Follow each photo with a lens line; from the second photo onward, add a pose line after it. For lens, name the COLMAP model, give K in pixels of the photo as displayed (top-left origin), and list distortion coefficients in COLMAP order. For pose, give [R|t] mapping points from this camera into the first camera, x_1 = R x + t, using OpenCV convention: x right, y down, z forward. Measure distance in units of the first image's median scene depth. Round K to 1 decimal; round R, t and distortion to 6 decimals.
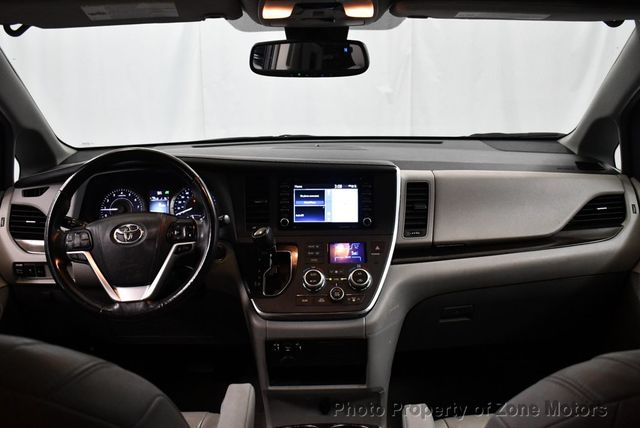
lens RADIAL K [[635.1, 0, 322.0], [0, 635.1, 215.3], [0, 0, 1]] dist [-0.094674, 0.000000]
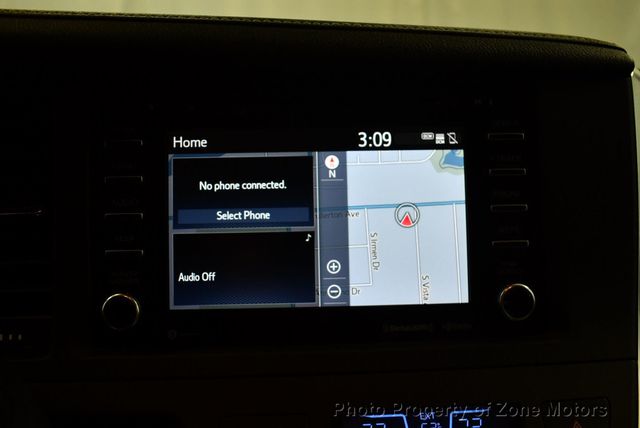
lens RADIAL K [[635.1, 0, 304.5], [0, 635.1, 201.8], [0, 0, 1]] dist [-0.094674, 0.000000]
pose [[0.999656, -0.014782, 0.021653, -0.003371], [0.016387, 0.996979, -0.075925, -0.008242], [-0.020466, 0.076254, 0.996878, 0.786396]]
